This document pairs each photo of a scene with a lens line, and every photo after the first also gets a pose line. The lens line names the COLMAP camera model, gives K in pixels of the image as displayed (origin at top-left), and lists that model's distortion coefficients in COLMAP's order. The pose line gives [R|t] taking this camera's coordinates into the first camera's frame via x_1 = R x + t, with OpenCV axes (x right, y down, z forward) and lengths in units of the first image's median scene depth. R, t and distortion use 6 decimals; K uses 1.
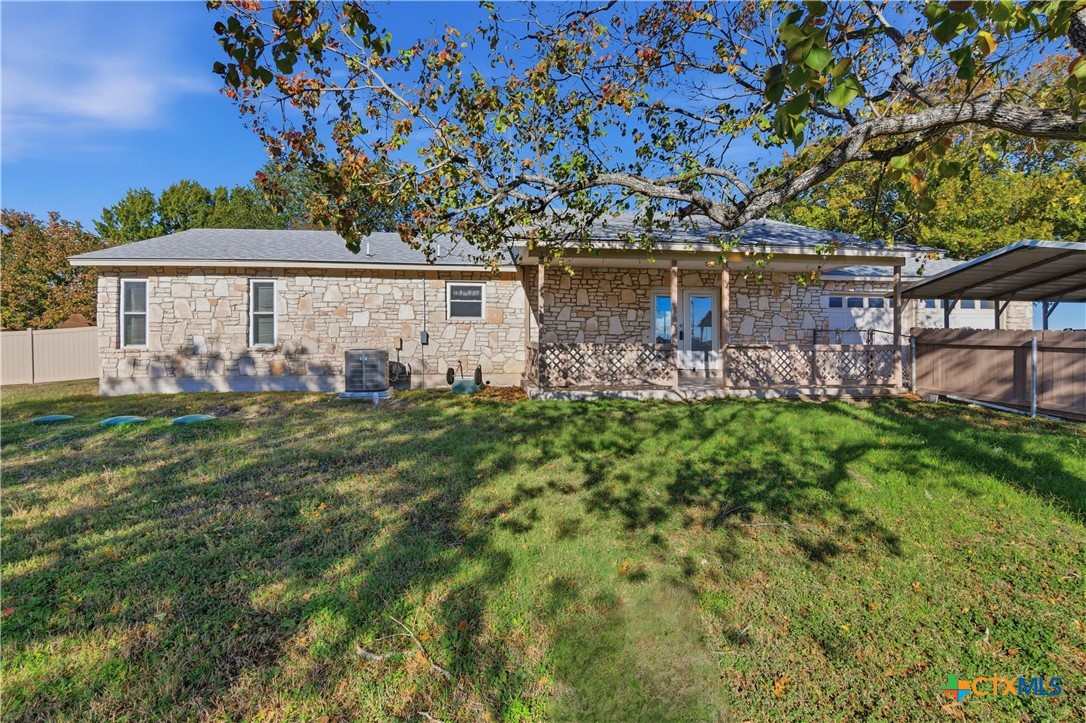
lens RADIAL K [[530.2, 0, 540.9], [0, 530.2, 355.5], [0, 0, 1]] dist [0.001796, 0.000503]
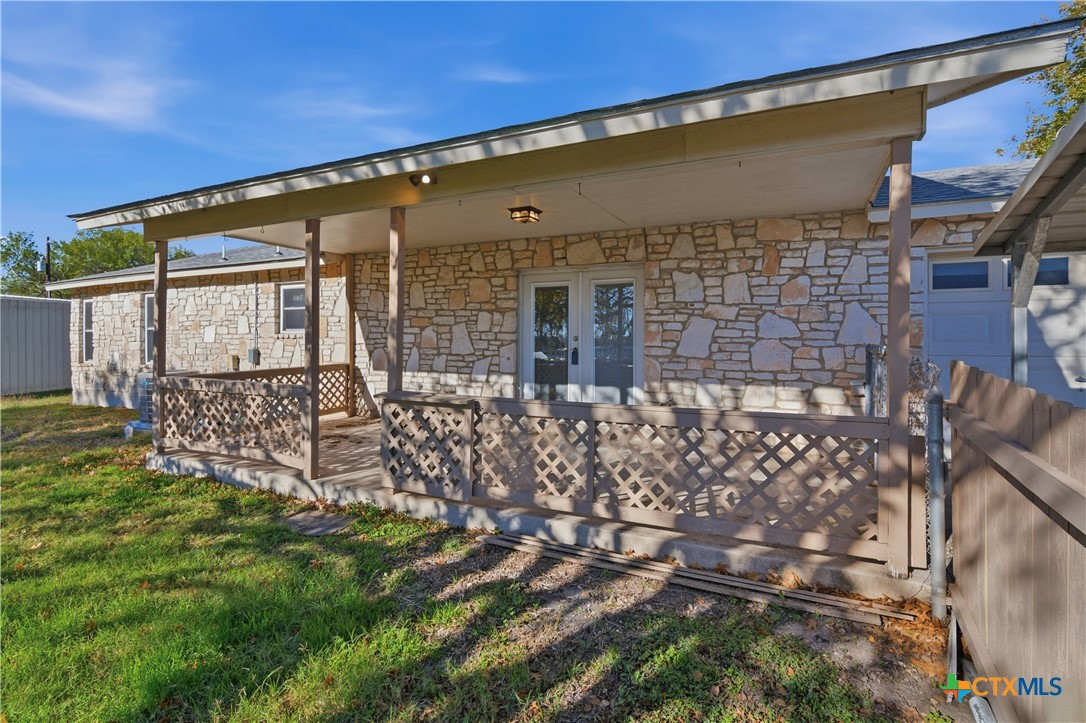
lens RADIAL K [[530.2, 0, 540.9], [0, 530.2, 355.5], [0, 0, 1]] dist [0.001796, 0.000503]
pose [[0.835990, 0.013920, -0.548569, 0.572135], [-0.009262, 0.999894, 0.011258, -0.047956], [0.548667, -0.004330, 0.836030, 0.565157]]
